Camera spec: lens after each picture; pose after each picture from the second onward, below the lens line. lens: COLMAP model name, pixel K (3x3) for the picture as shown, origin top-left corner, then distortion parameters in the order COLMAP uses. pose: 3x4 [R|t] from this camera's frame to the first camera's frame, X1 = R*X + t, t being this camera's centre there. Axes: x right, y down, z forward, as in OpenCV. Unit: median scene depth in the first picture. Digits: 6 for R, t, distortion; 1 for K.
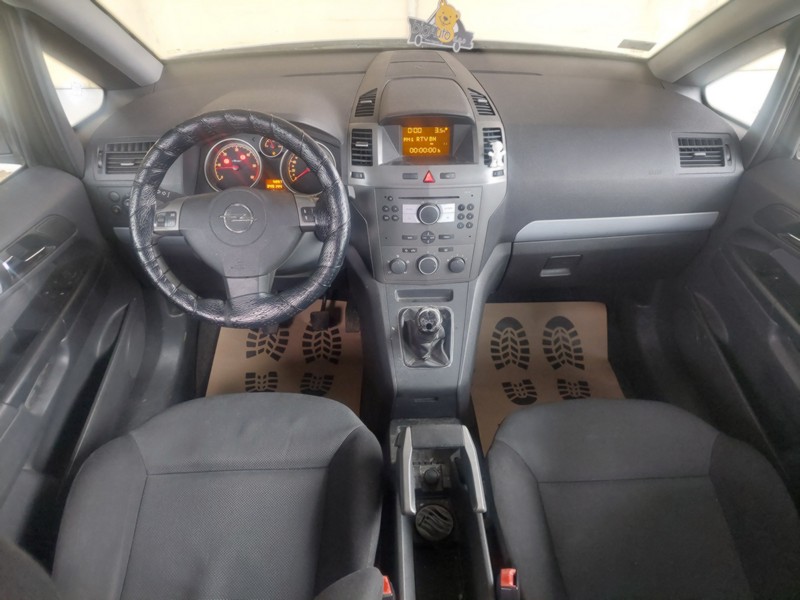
lens RADIAL K [[584.5, 0, 406.9], [0, 584.5, 304.3], [0, 0, 1]] dist [0.038618, -0.026794]
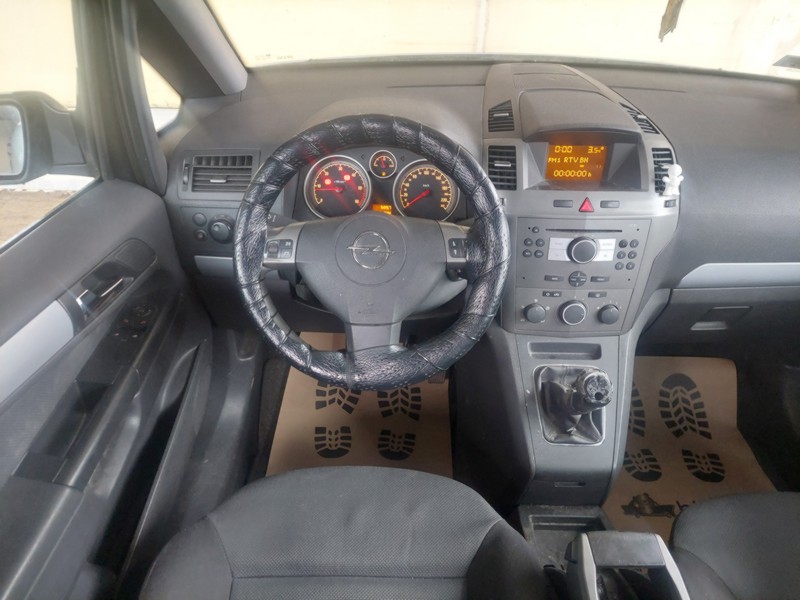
lens RADIAL K [[584.5, 0, 397.3], [0, 584.5, 299.0], [0, 0, 1]] dist [0.038618, -0.026794]
pose [[0.998958, 0.033855, -0.030596, -0.178469], [-0.035756, 0.997317, -0.063885, -0.025997], [0.028351, 0.064912, 0.997488, 0.179383]]
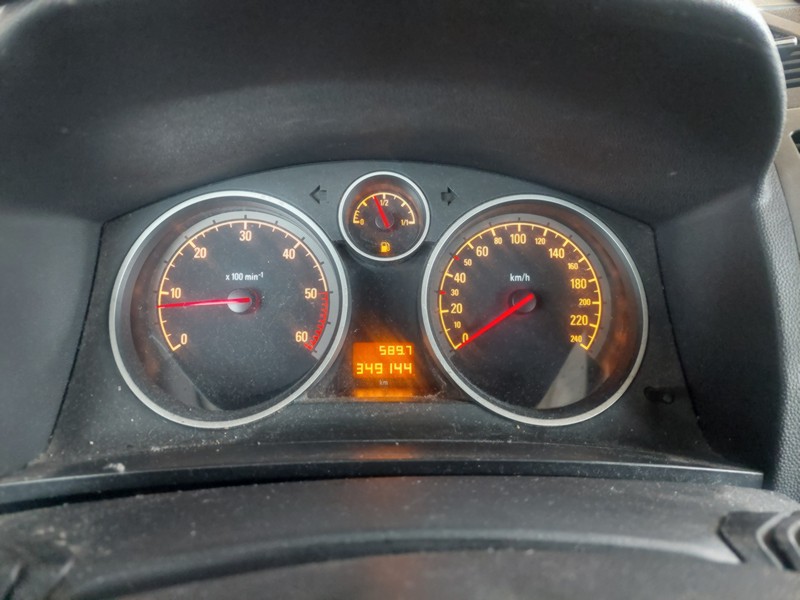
lens RADIAL K [[584.5, 0, 398.7], [0, 584.5, 296.0], [0, 0, 1]] dist [0.038618, -0.026794]
pose [[0.999613, -0.012115, 0.025059, -0.231106], [0.016522, 0.982795, -0.183959, -0.189073], [-0.022399, 0.184302, 0.982614, 0.754806]]
